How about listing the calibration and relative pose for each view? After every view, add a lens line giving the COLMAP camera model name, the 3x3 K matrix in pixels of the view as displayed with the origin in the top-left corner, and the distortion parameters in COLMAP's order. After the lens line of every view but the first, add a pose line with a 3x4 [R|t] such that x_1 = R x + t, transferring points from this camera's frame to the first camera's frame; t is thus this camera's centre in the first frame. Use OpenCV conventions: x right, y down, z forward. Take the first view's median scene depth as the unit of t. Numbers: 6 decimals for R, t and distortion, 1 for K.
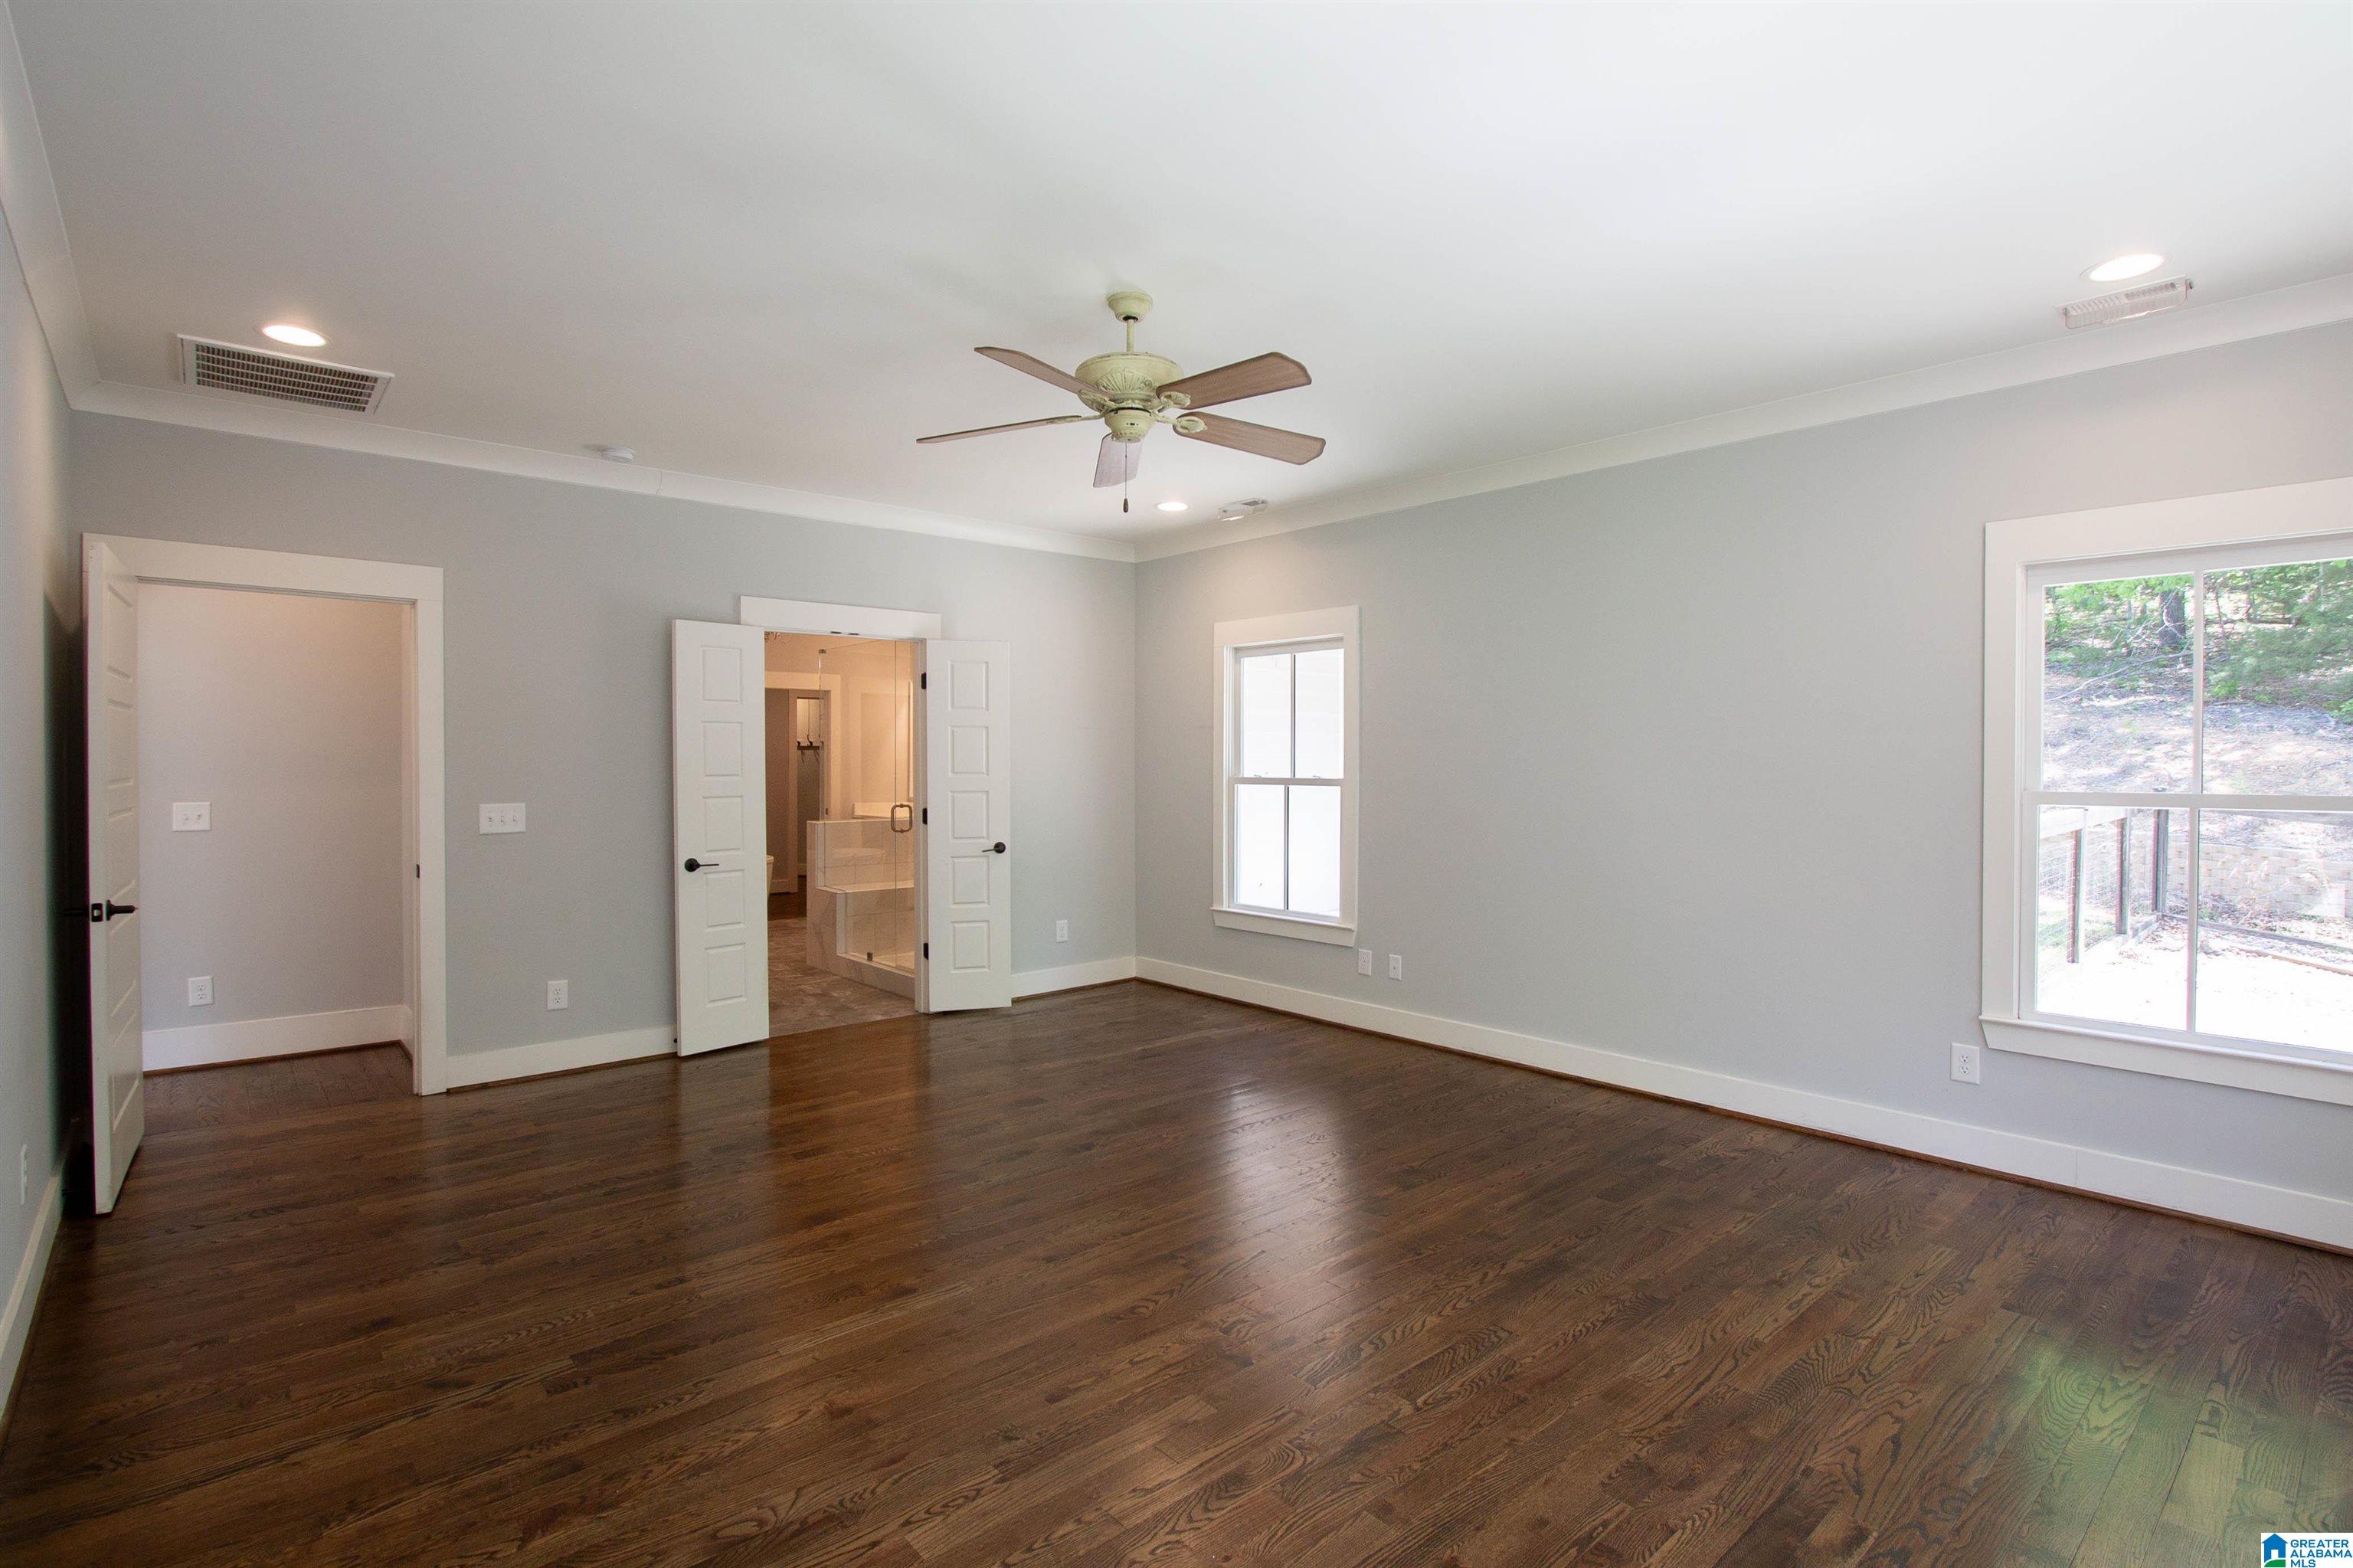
lens RADIAL K [[1151.4, 0, 1182.1], [0, 1151.4, 773.0], [0, 0, 1]] dist [-0.020302, -0.000148]
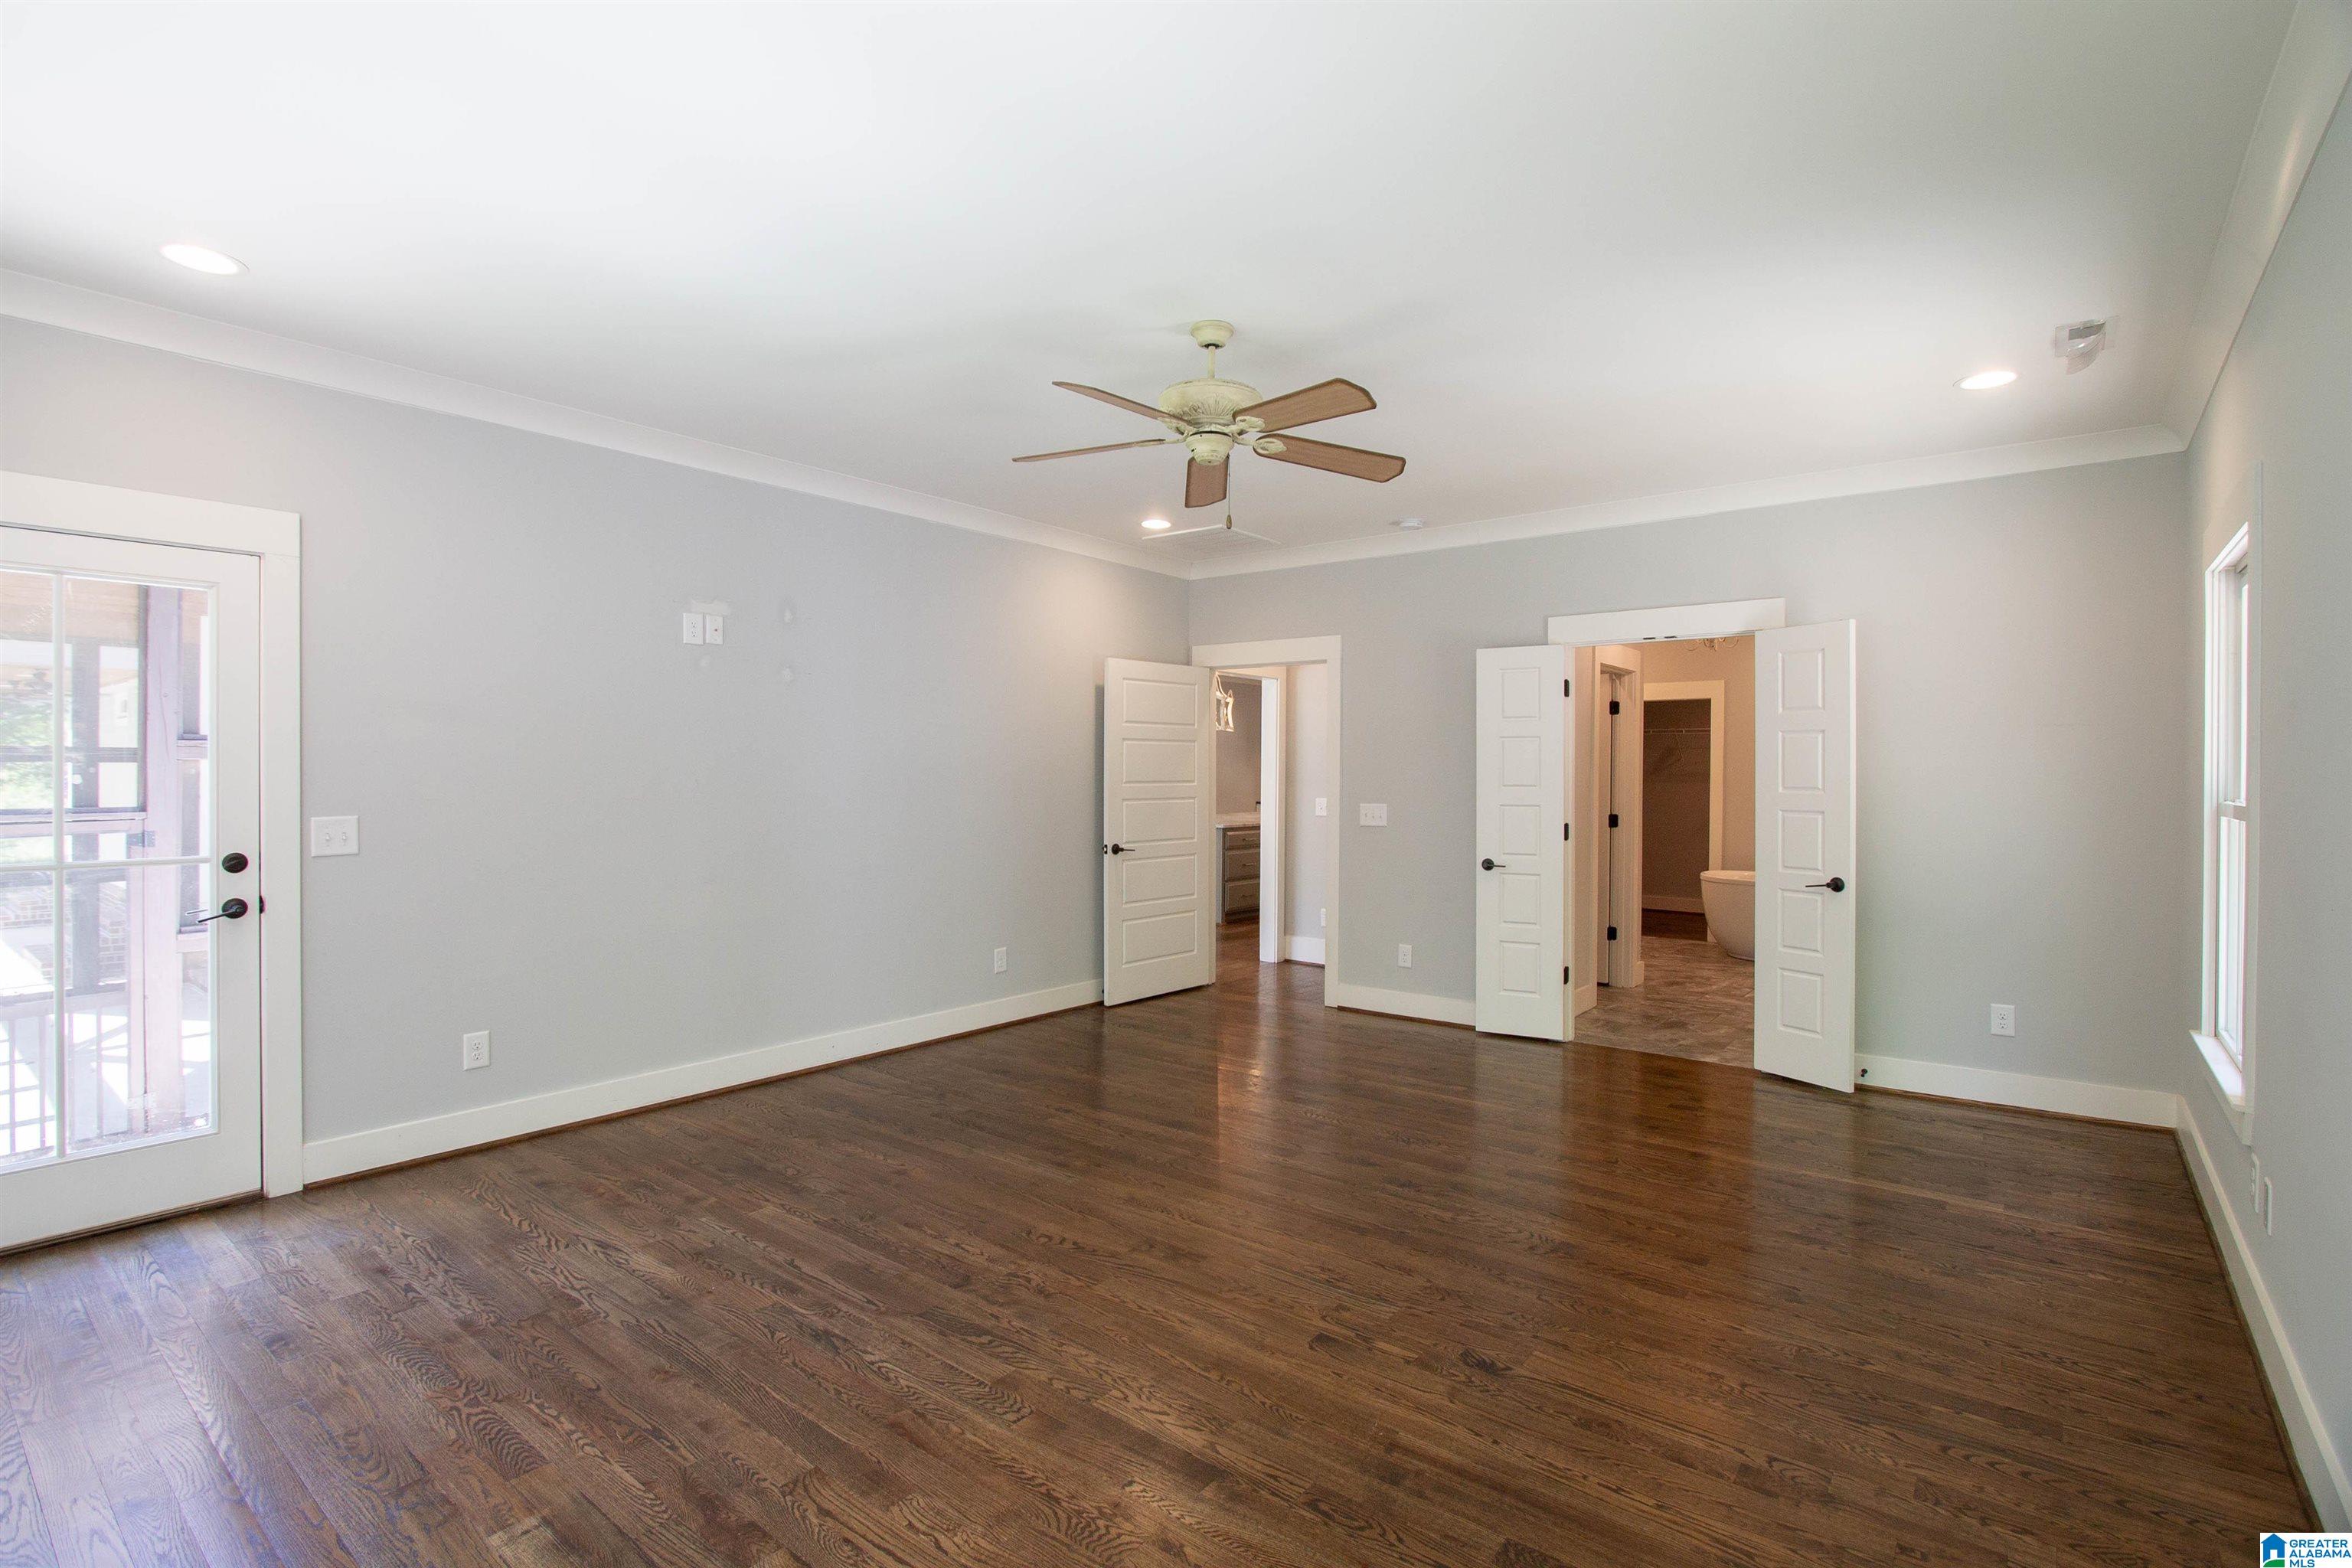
lens RADIAL K [[1105.1, 0, 1170.8], [0, 1105.1, 778.3], [0, 0, 1]] dist [-0.016091, 0.000292]
pose [[0.163194, 0.005065, -0.986581, 0.511434], [-0.014415, 0.999892, 0.002749, -0.002819], [0.986489, 0.013773, 0.163249, 0.439878]]
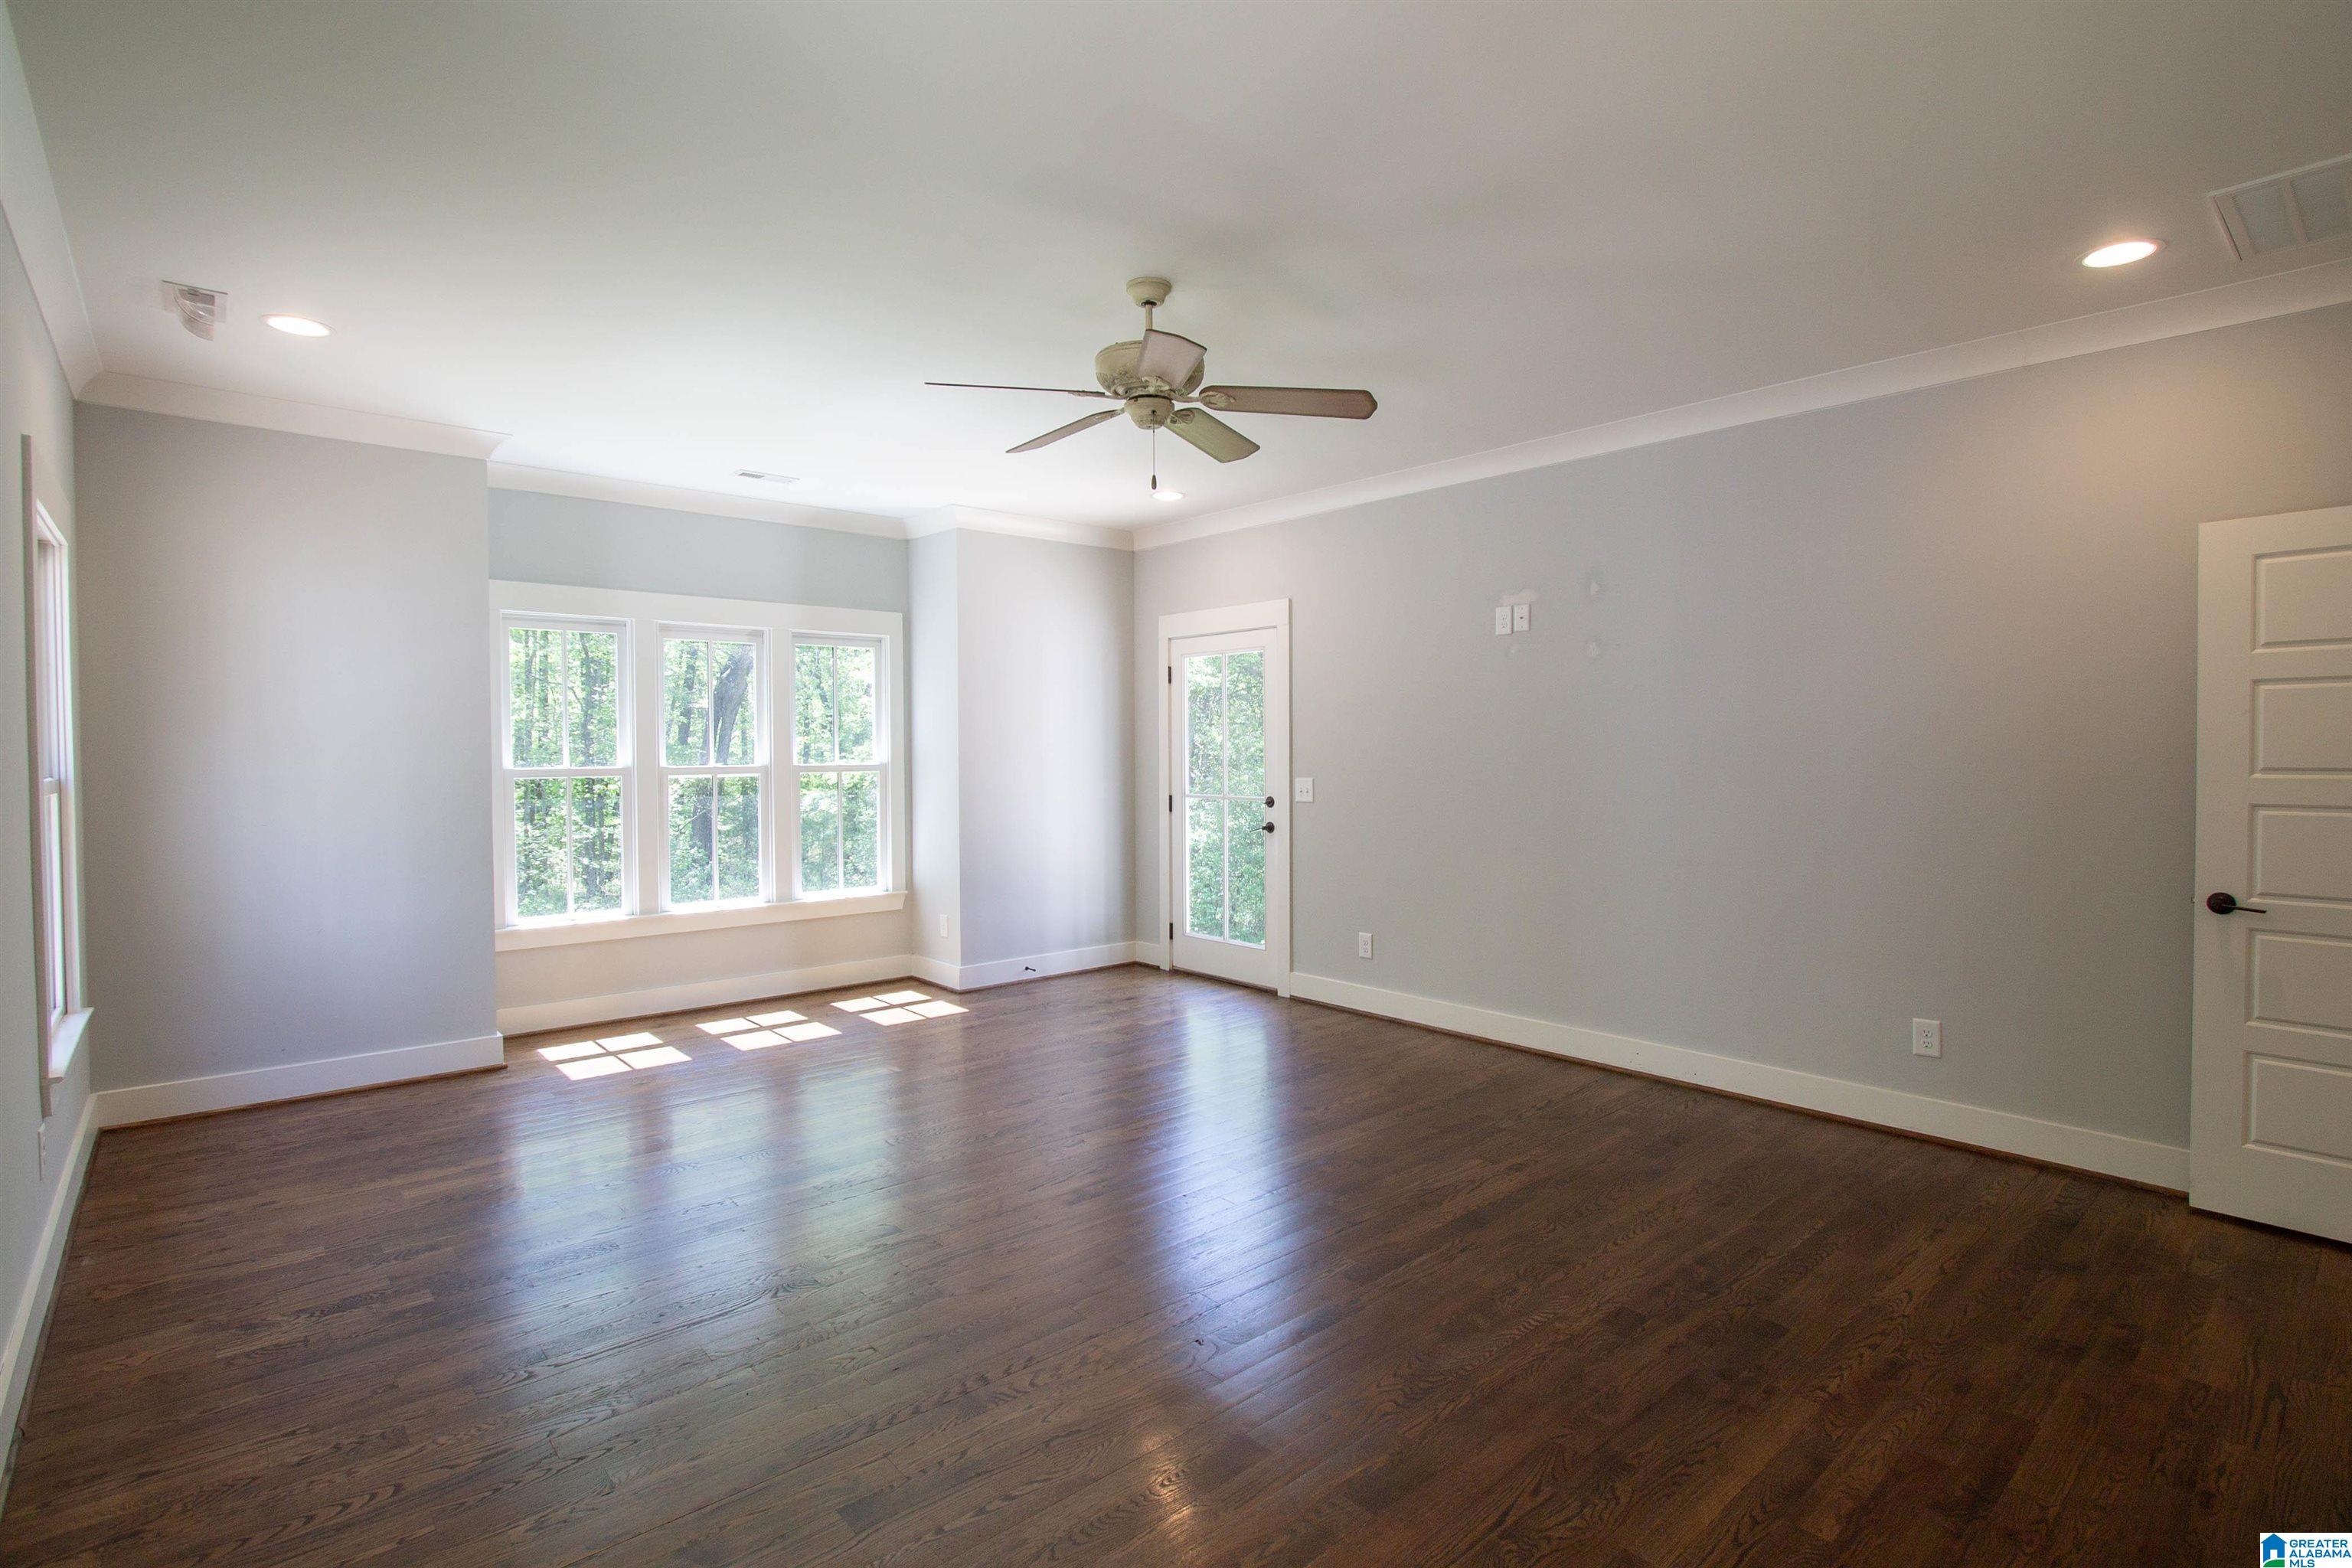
lens RADIAL K [[1105.1, 0, 1170.8], [0, 1105.1, 778.3], [0, 0, 1]] dist [-0.016091, 0.000292]
pose [[-0.999966, 0.000567, 0.008179, -0.039568], [0.000860, 0.999353, 0.035969, -0.009574], [-0.008153, 0.035975, -0.999319, 1.075682]]
